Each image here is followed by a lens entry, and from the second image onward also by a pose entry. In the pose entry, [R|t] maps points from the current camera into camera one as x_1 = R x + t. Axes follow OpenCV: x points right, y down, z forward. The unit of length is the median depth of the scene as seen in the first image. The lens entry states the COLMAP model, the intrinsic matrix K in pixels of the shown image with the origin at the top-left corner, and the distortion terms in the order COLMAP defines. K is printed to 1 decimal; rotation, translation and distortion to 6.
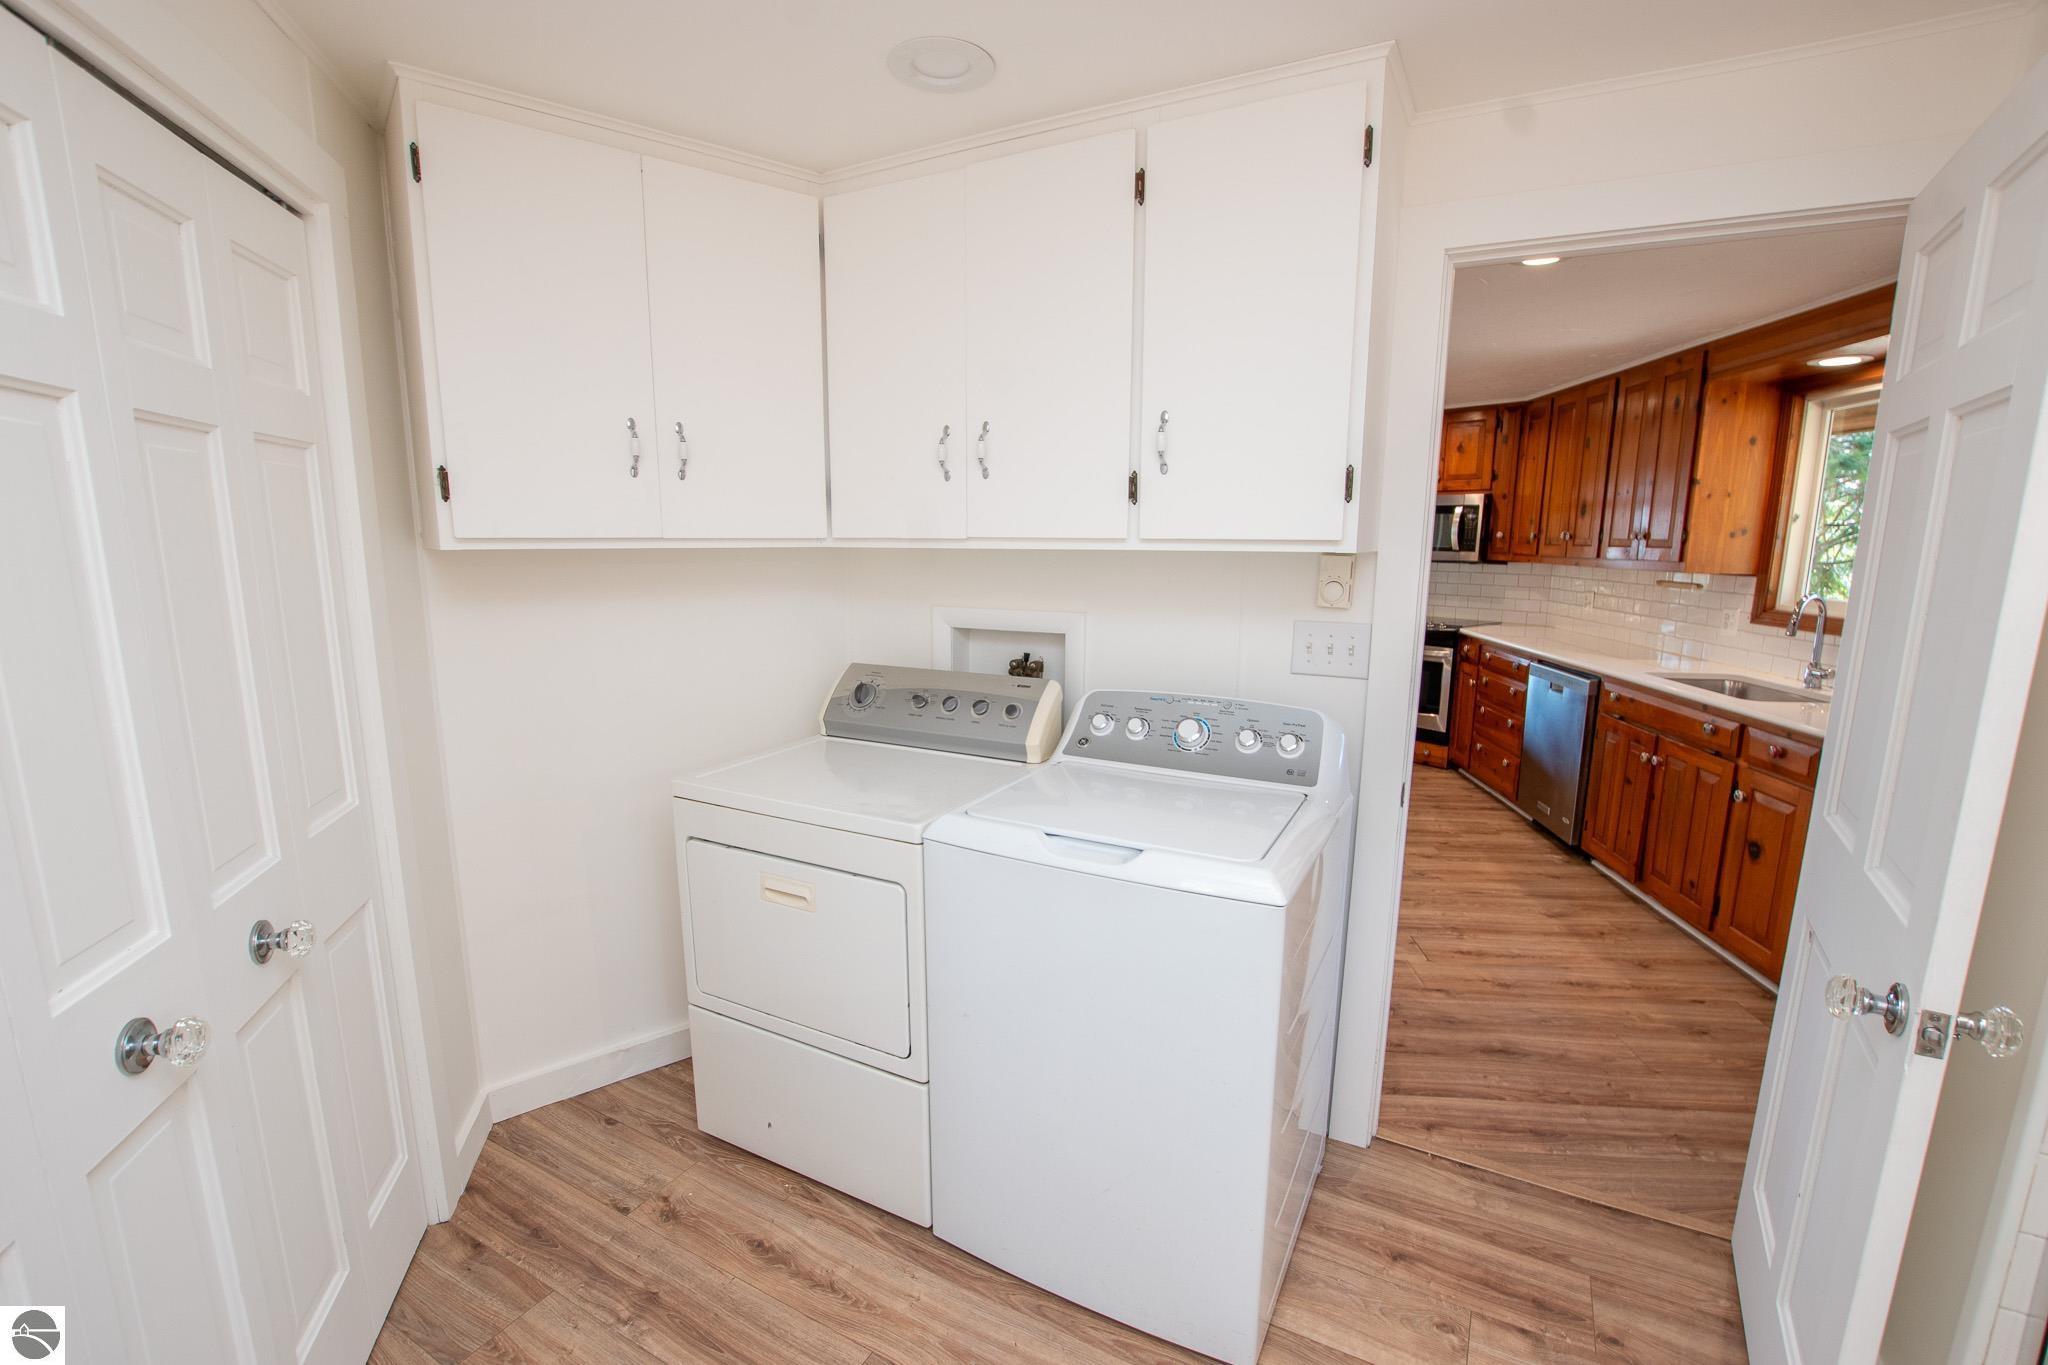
lens RADIAL K [[907.6, 0, 1013.4], [0, 907.6, 688.6], [0, 0, 1]] dist [-0.036319, 0.006004]
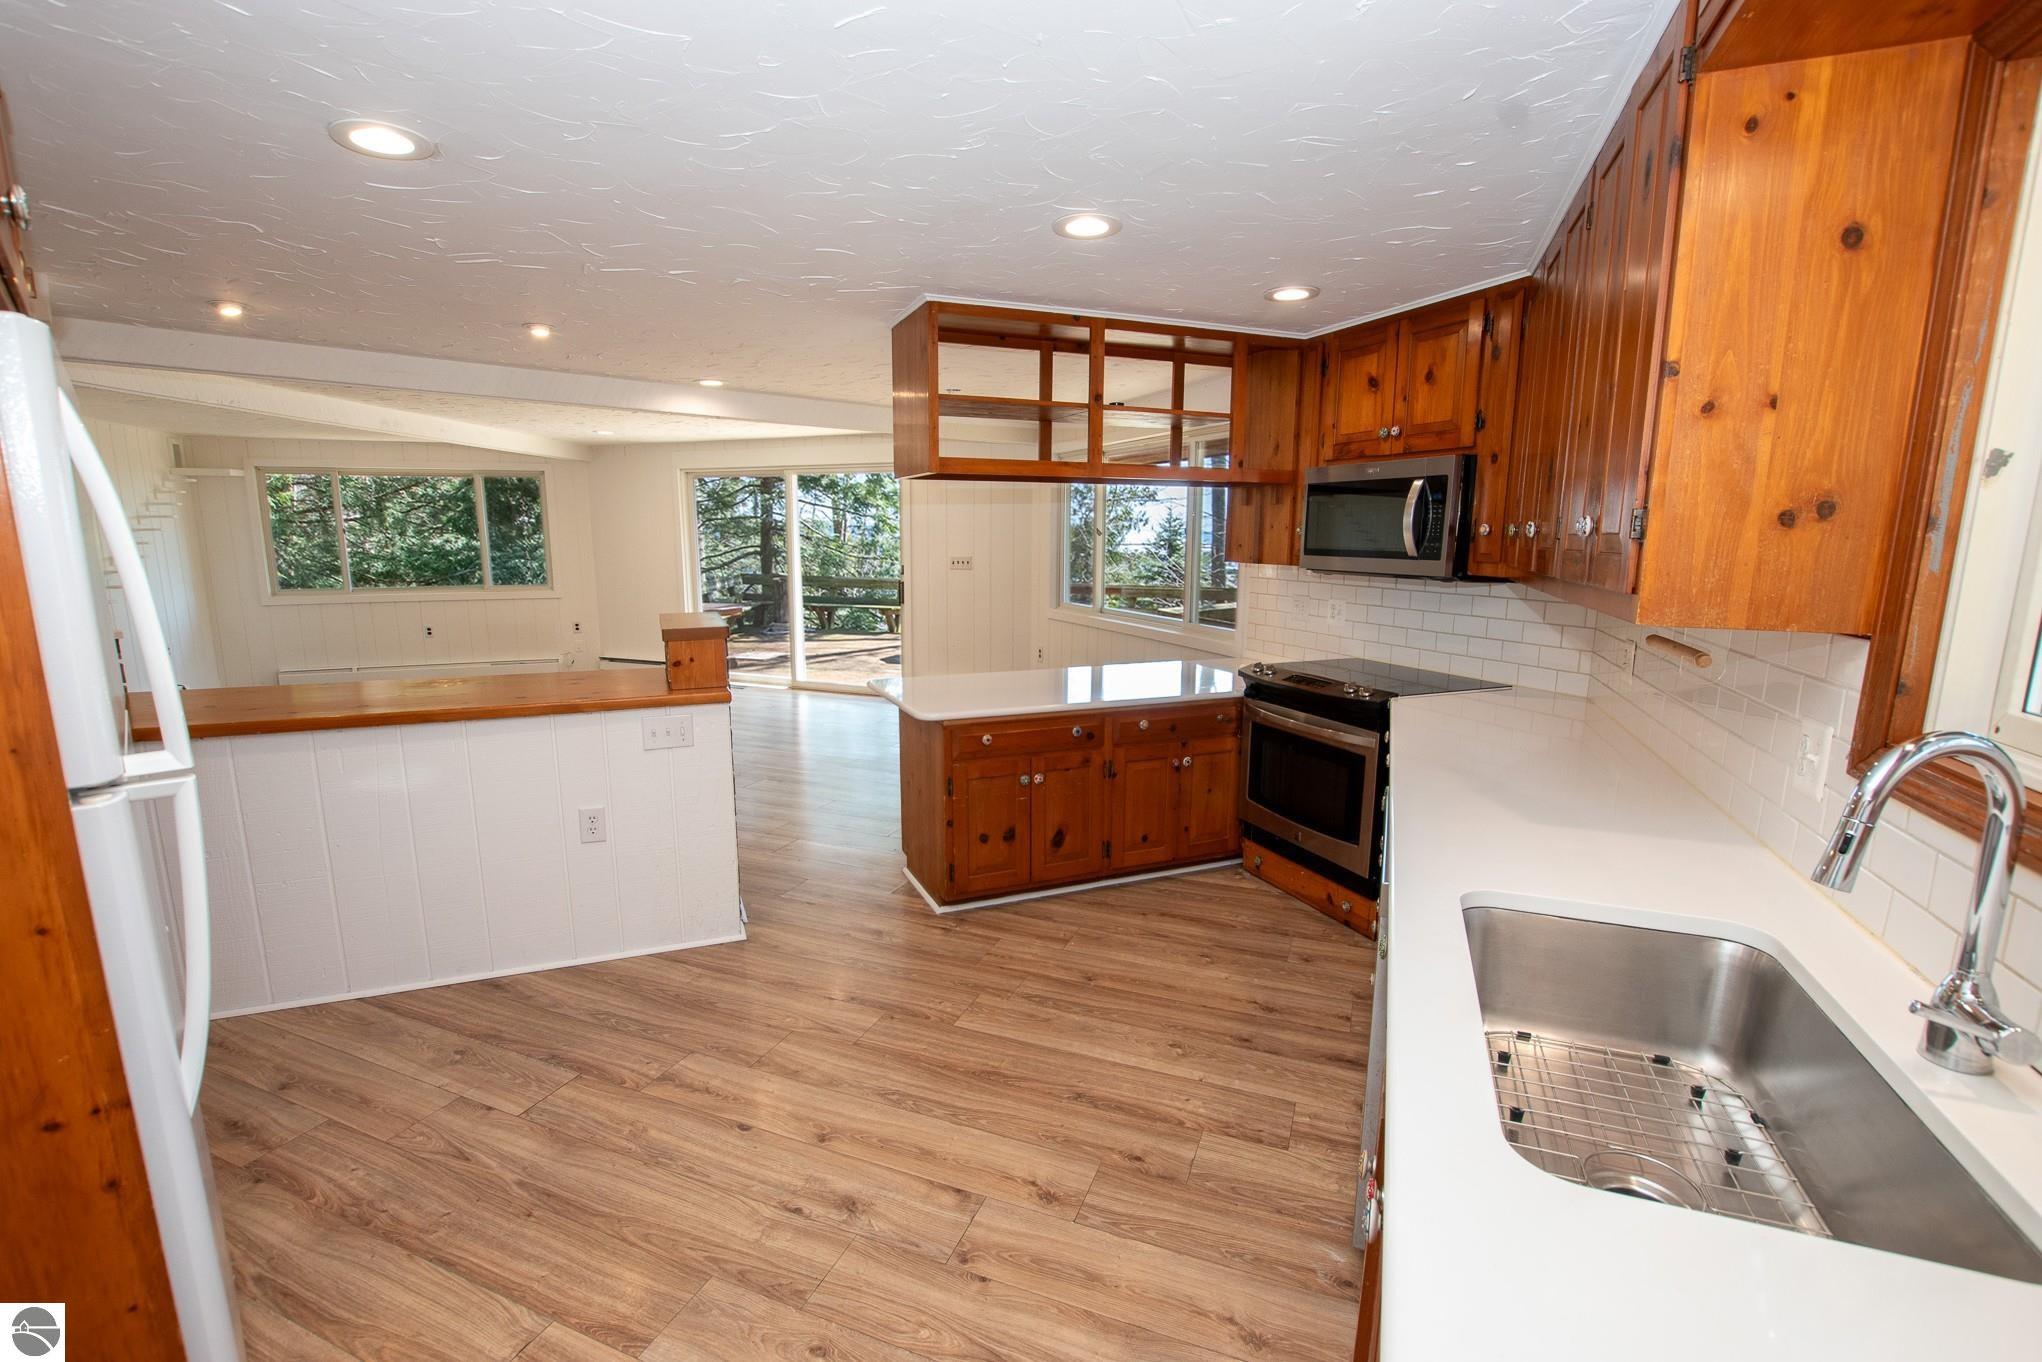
lens RADIAL K [[904.9, 0, 1024.1], [0, 904.9, 698.1], [0, 0, 1]] dist [-0.036319, 0.006004]
pose [[0.964225, 0.044677, -0.261294, 0.571362], [-0.042136, 0.998994, 0.015321, -0.088883], [0.261715, -0.003763, 0.965138, 0.545594]]
